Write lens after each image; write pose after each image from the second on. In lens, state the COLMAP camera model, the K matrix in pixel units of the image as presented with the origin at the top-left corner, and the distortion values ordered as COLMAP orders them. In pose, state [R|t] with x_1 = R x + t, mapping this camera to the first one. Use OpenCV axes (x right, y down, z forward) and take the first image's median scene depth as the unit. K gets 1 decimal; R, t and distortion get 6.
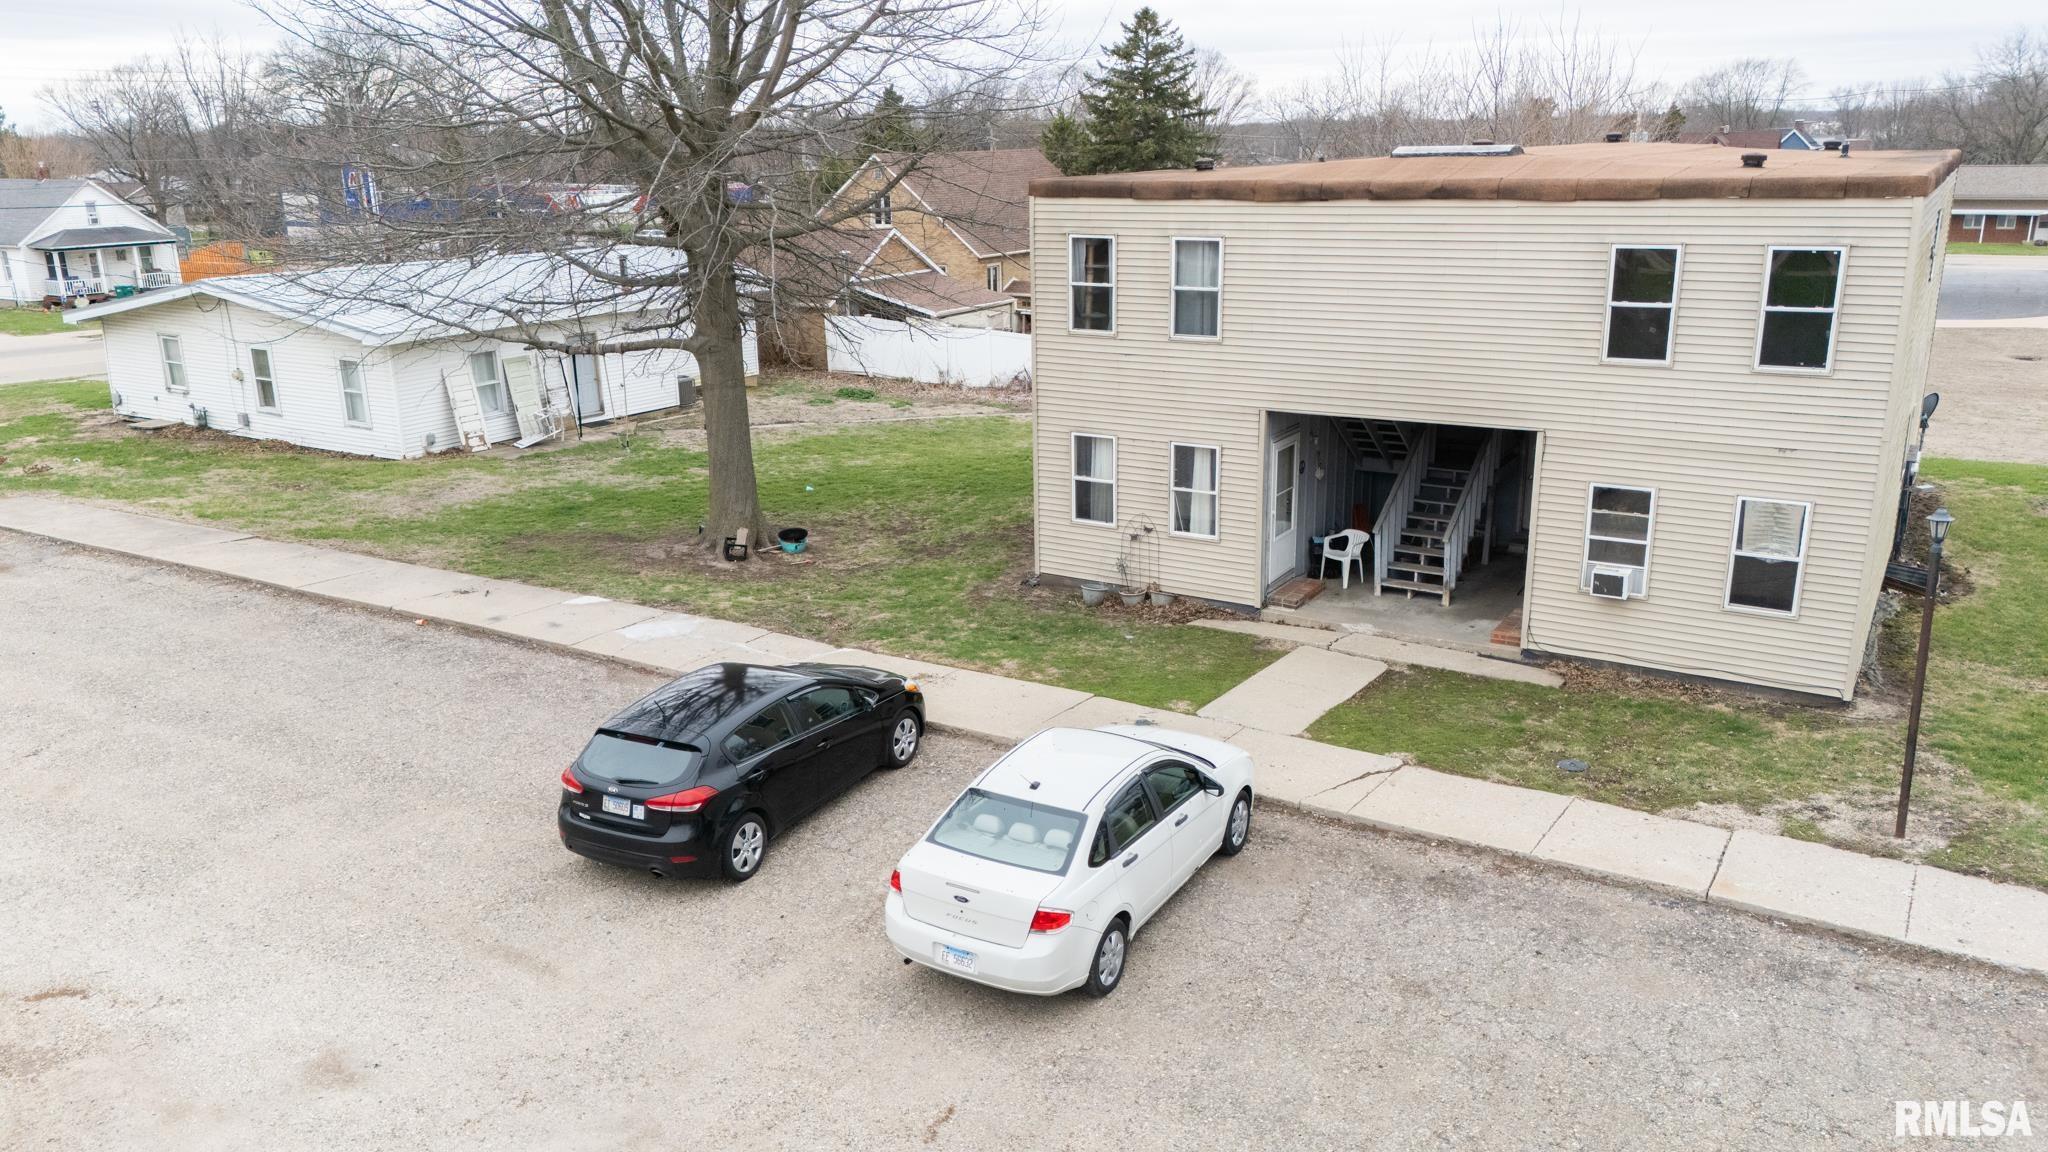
lens RADIAL K [[1501.3, 0, 1034.6], [0, 1501.3, 569.9], [0, 0, 1]] dist [0.086412, -0.087611]
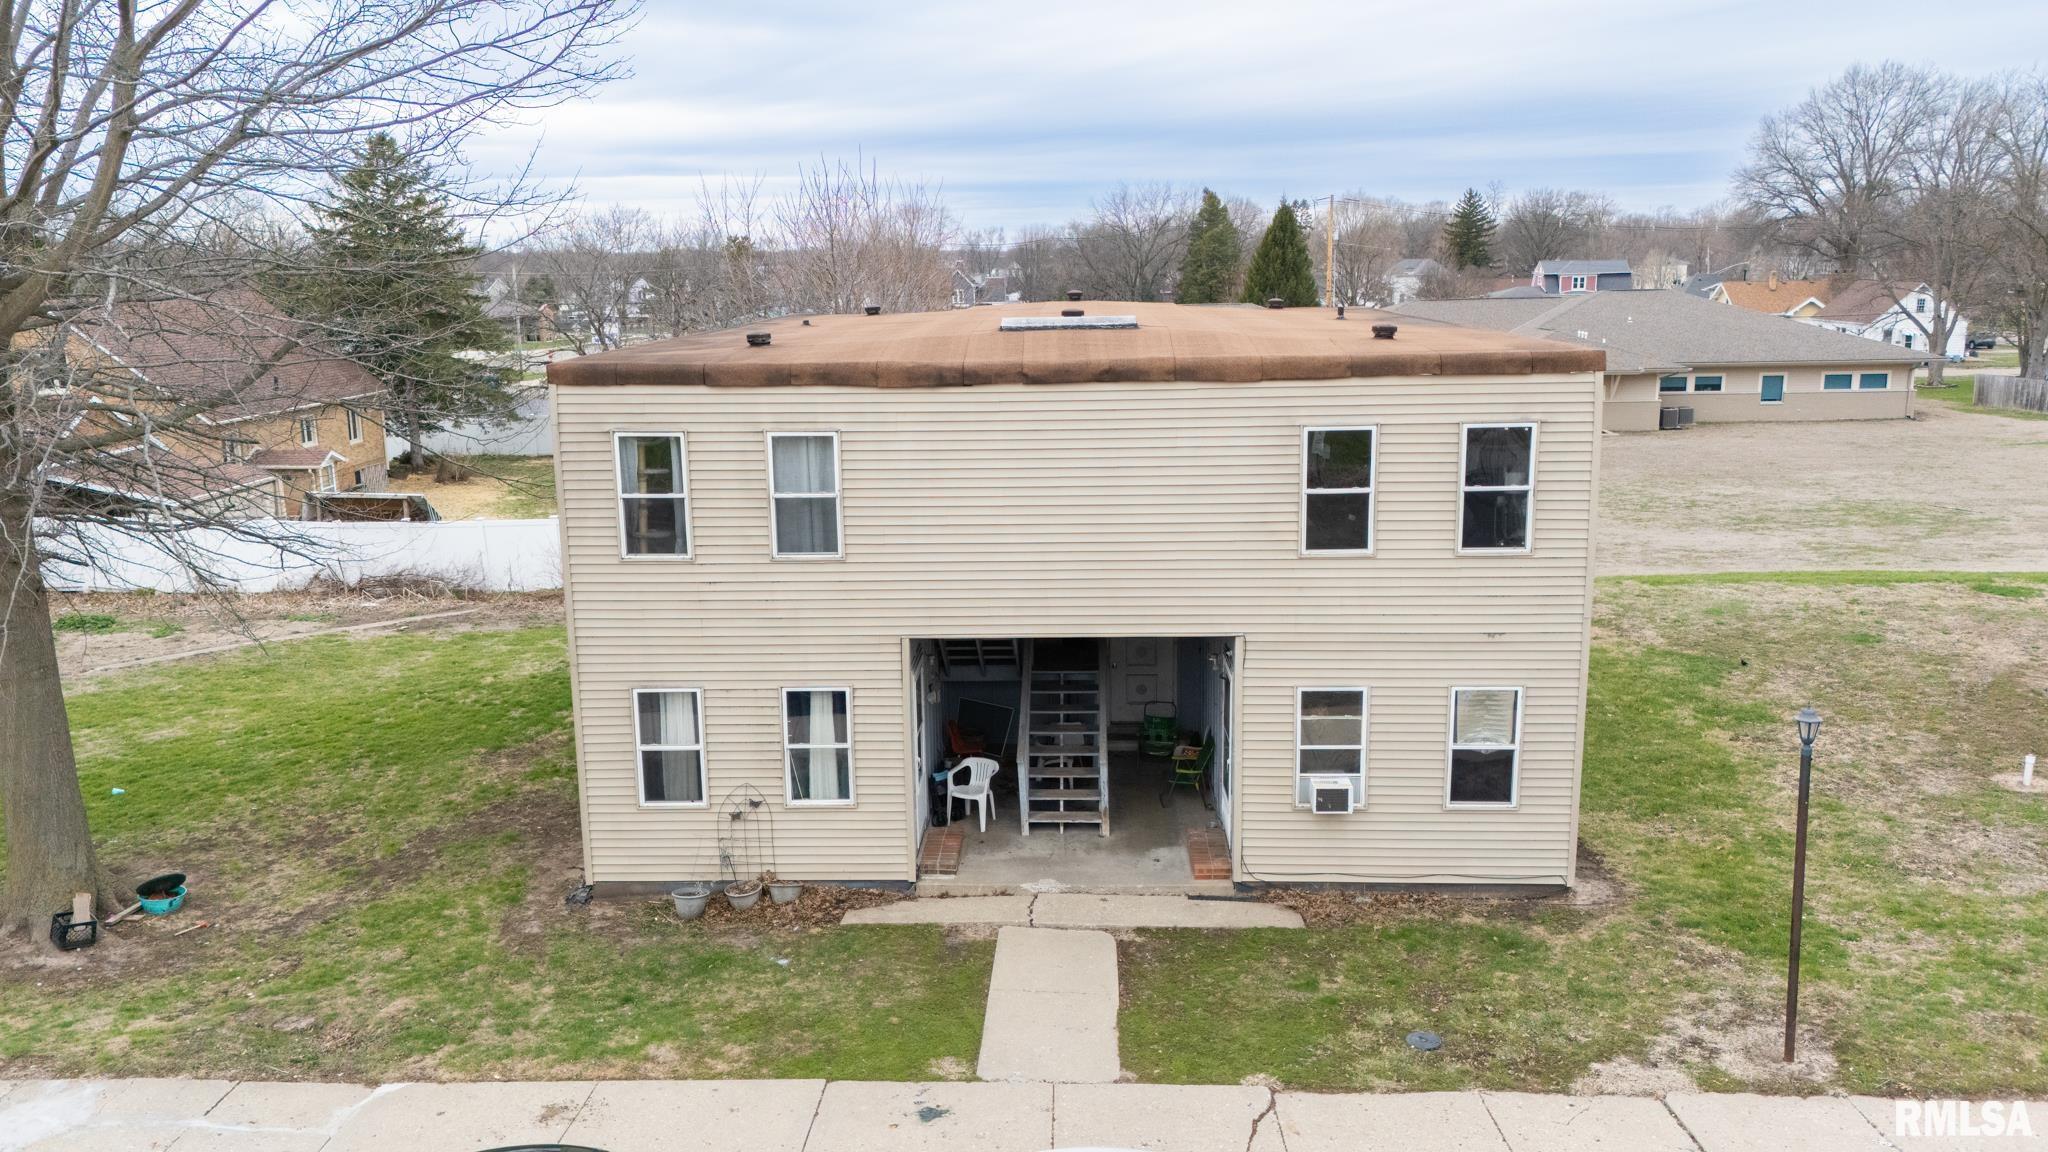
lens RADIAL K [[1524.8, 0, 1022.1], [0, 1524.8, 566.6], [0, 0, 1]] dist [0.091186, -0.091643]
pose [[0.872564, -0.095410, 0.479092, -0.177560], [0.136495, 0.989297, -0.051580, -0.092422], [-0.469043, 0.110401, 0.876248, 0.250027]]
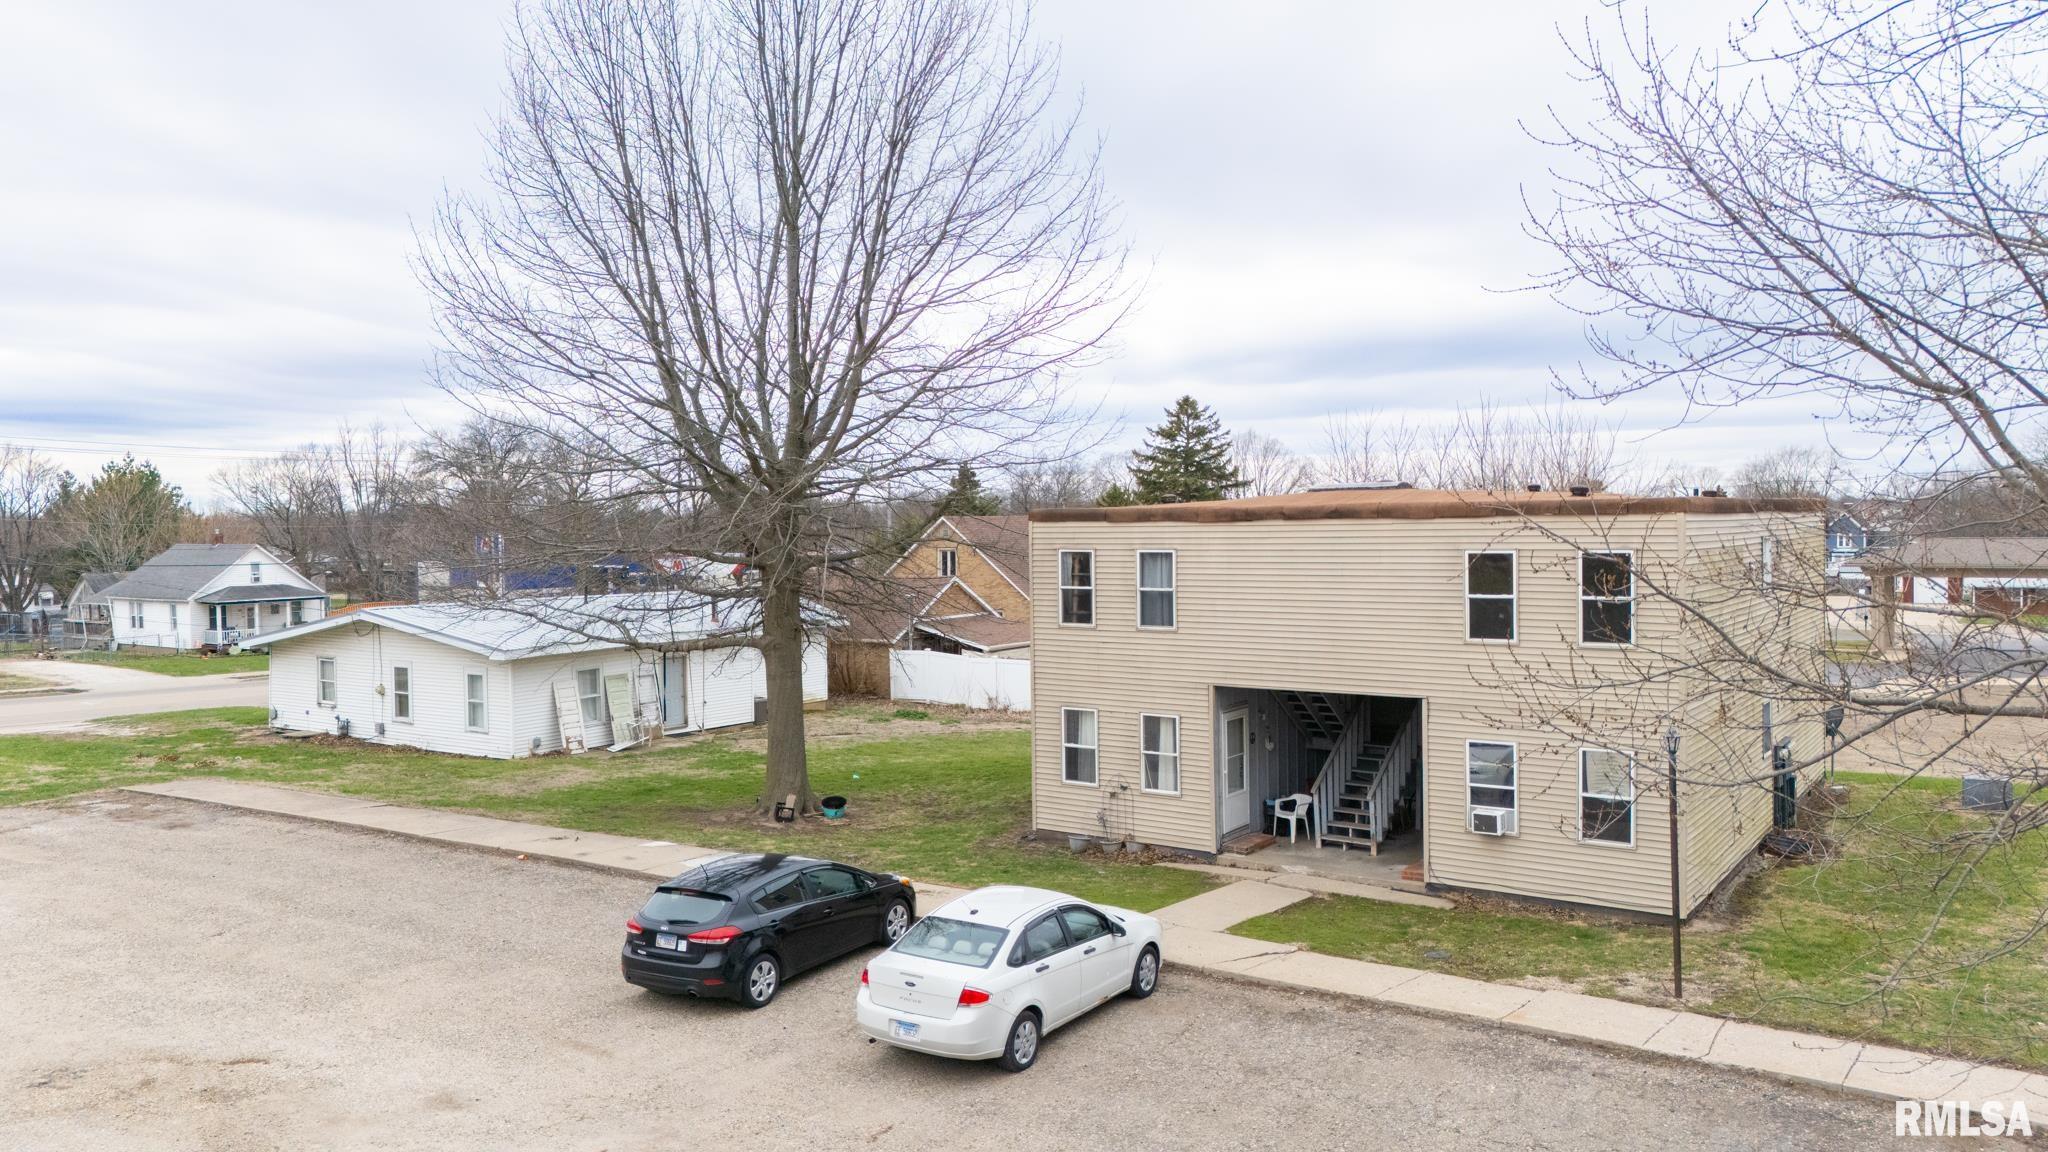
lens RADIAL K [[1501.3, 0, 1034.6], [0, 1501.3, 569.9], [0, 0, 1]] dist [0.086412, -0.087611]
pose [[0.998428, 0.004258, -0.055894, 0.074873], [-0.017660, 0.970228, -0.241547, 0.100257], [0.053202, 0.242155, 0.968778, -0.218027]]
